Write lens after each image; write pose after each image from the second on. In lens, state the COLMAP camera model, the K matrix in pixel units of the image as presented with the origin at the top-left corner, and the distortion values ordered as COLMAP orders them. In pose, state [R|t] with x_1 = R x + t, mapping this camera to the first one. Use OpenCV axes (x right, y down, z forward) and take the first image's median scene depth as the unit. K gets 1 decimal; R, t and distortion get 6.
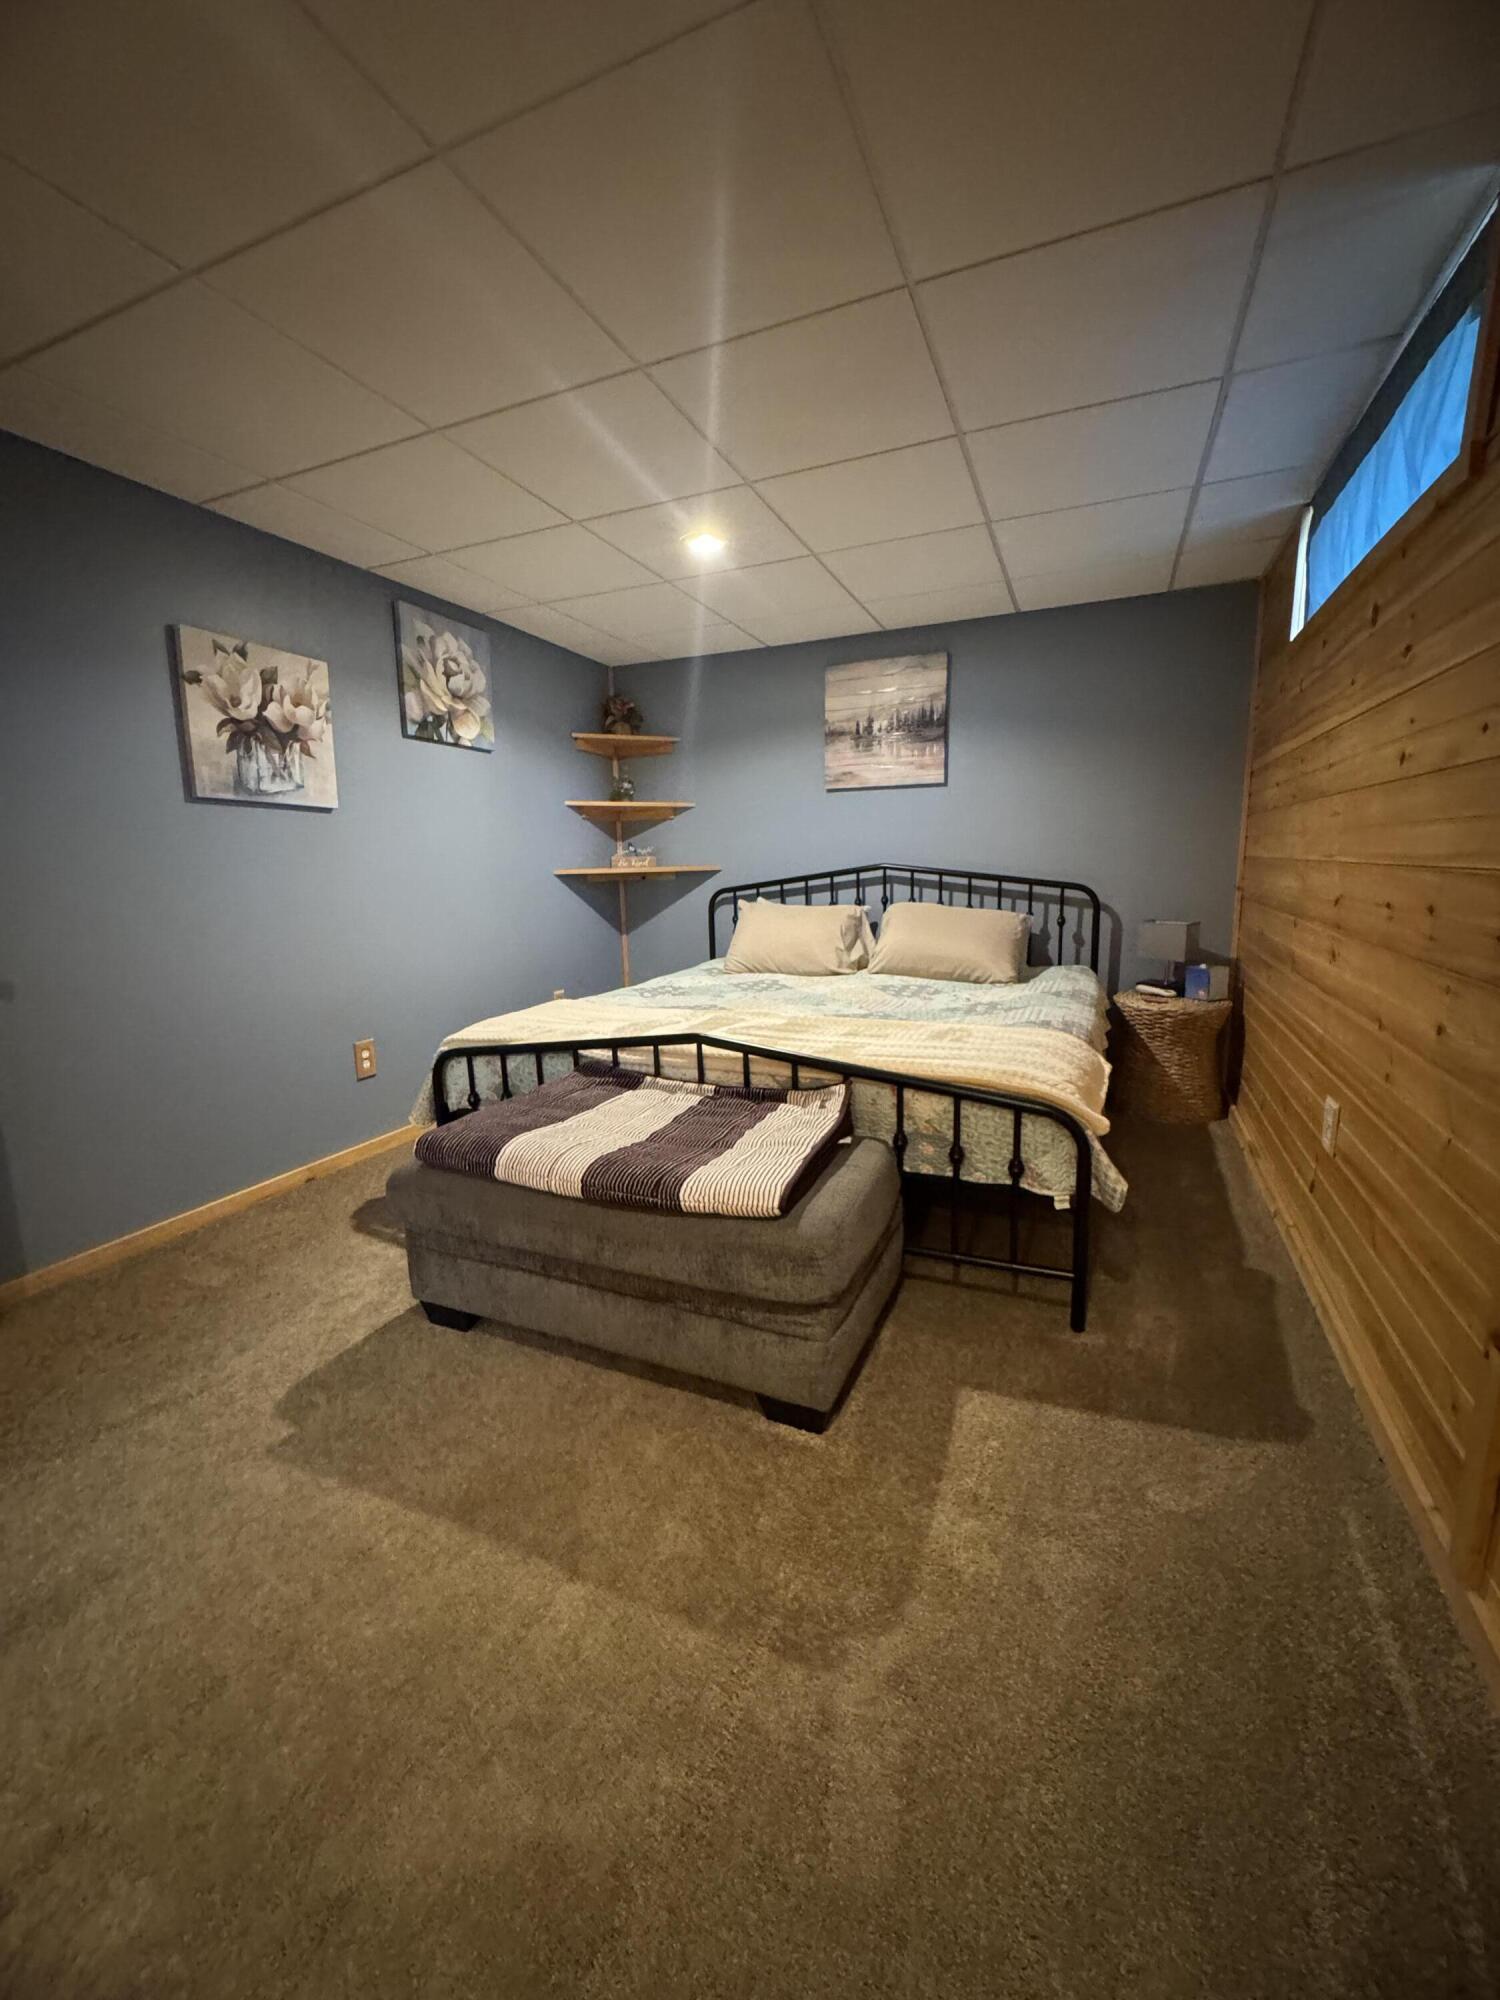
lens RADIAL K [[804.7, 0, 747.2], [0, 804.7, 996.7], [0, 0, 1]] dist [-0.002782, 0.000118]
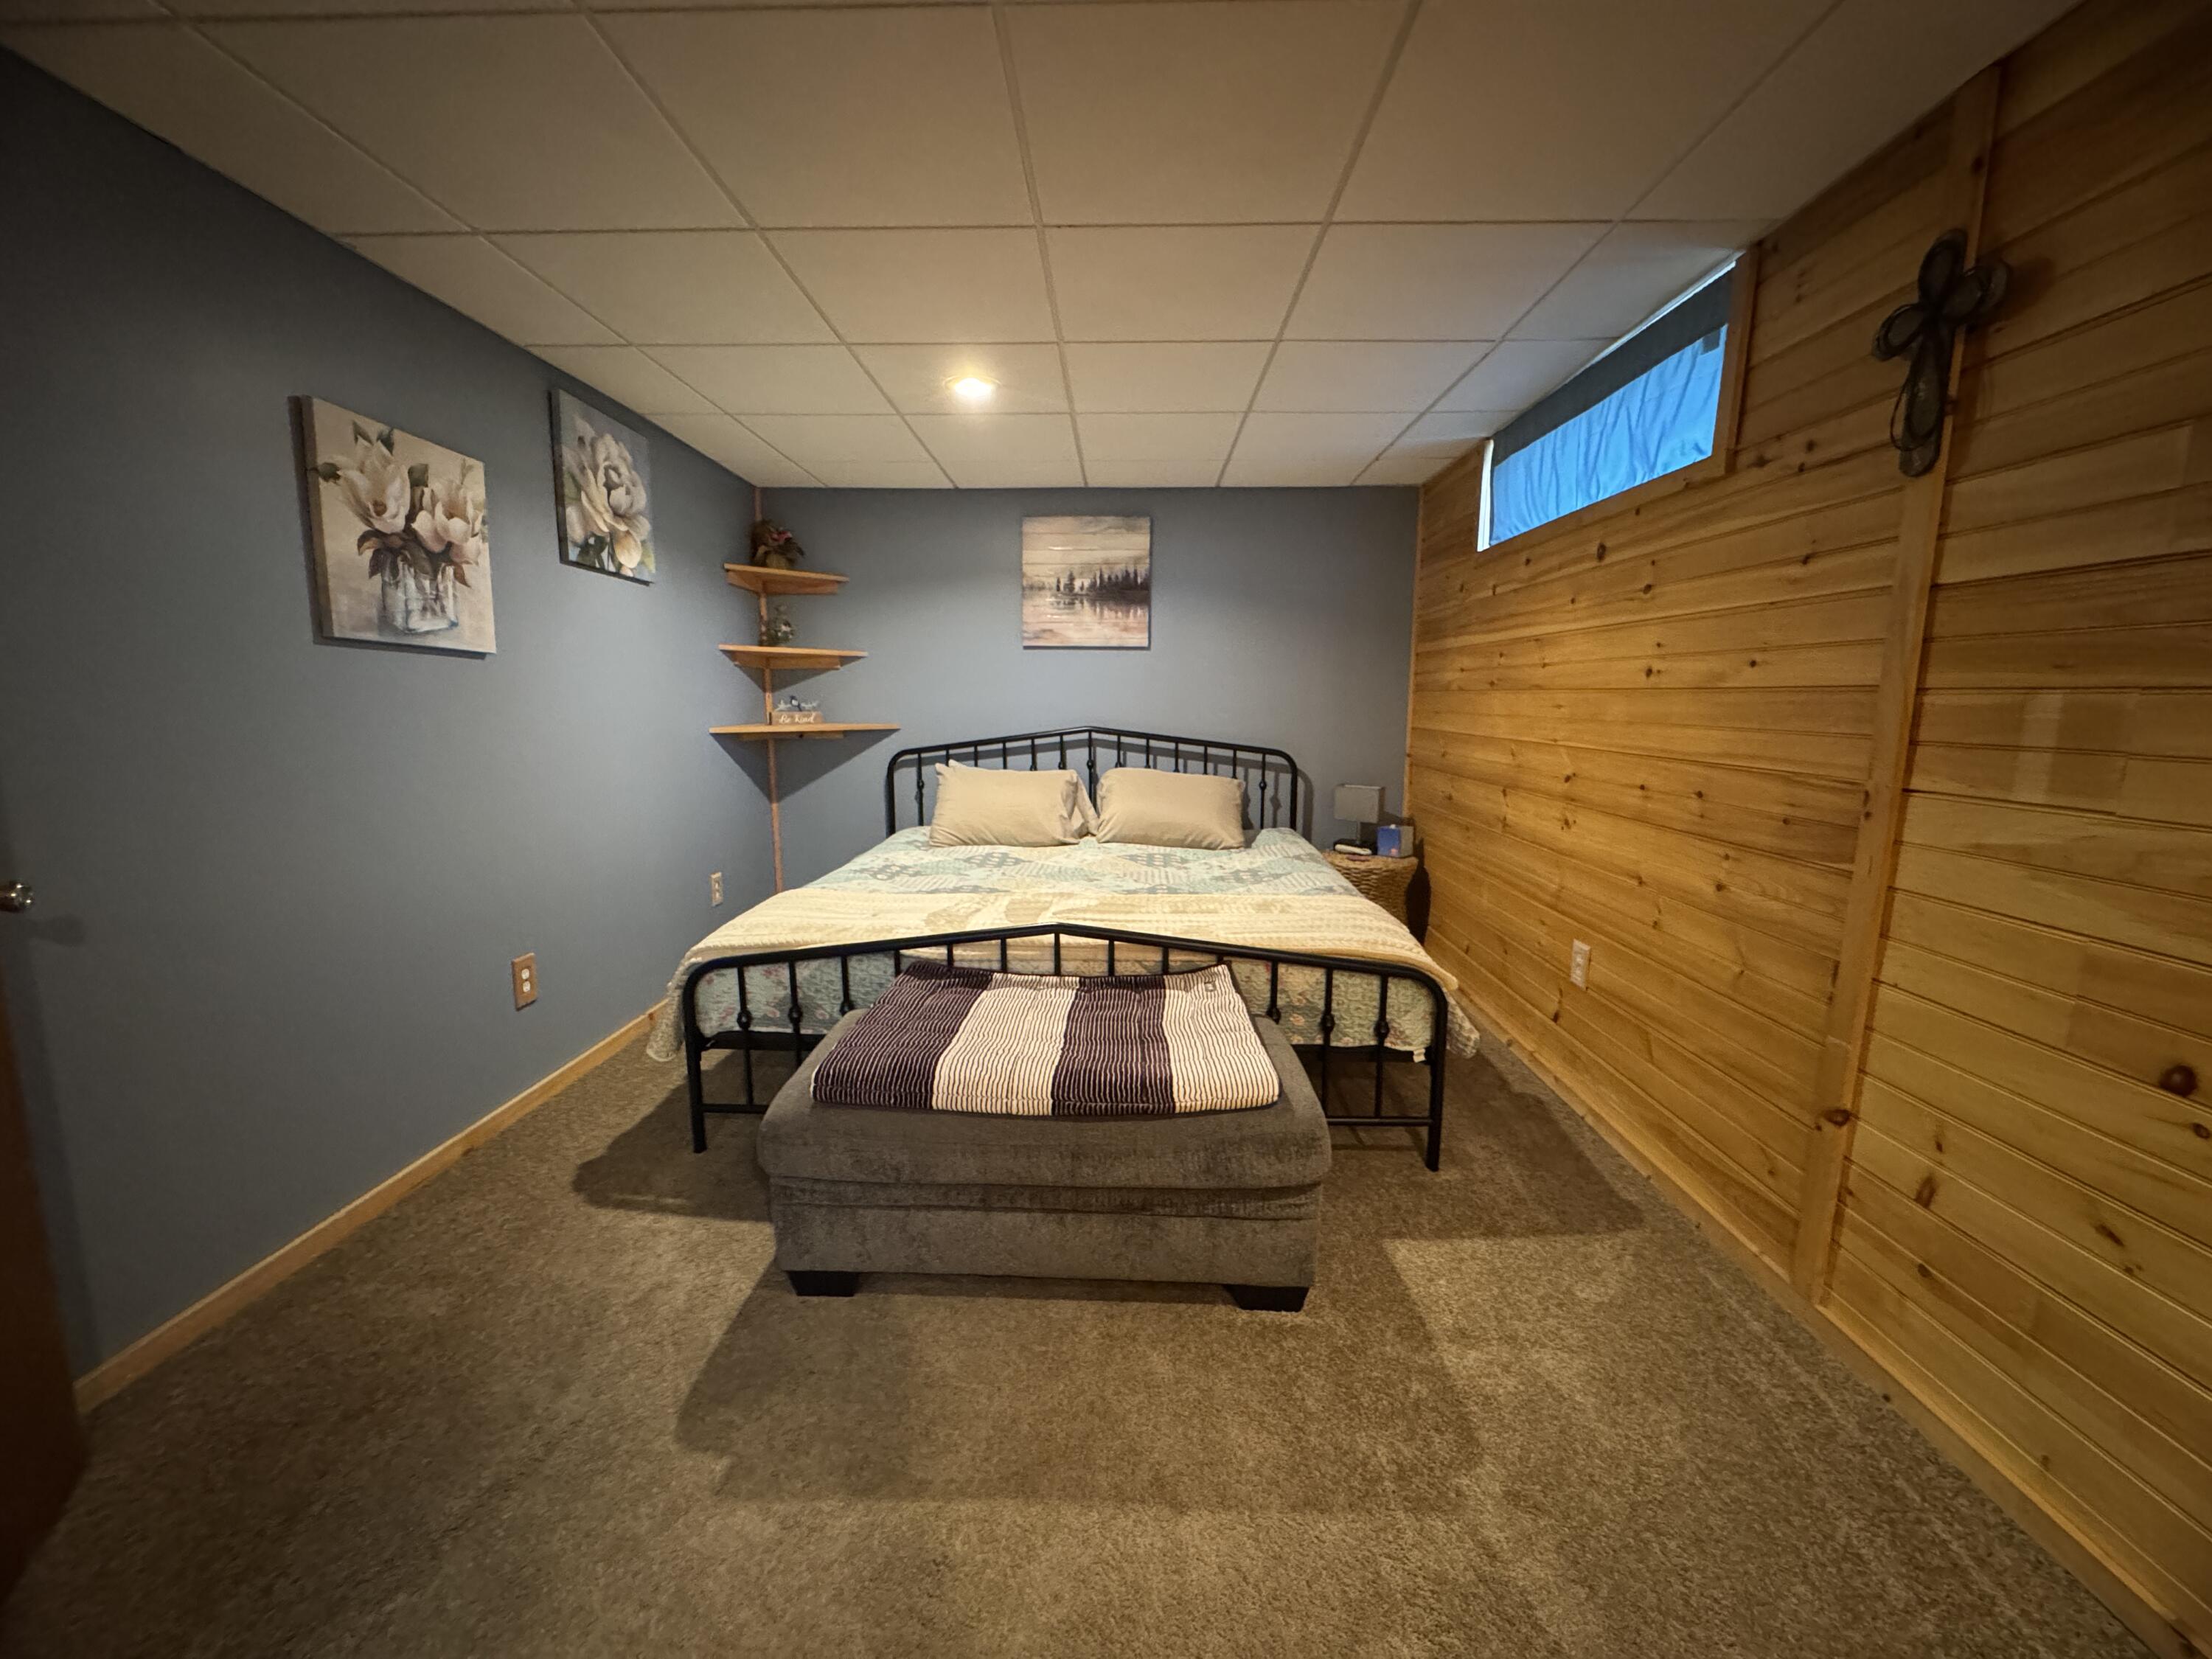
lens RADIAL K [[890.0, 0, 1105.7], [0, 890.0, 829.4], [0, 0, 1]] dist [-0.002782, 0.000118]
pose [[0.926909, -0.028755, 0.374182, -0.338490], [0.037909, 0.999134, -0.017125, -0.036976], [-0.373366, 0.030059, 0.927197, 0.014178]]
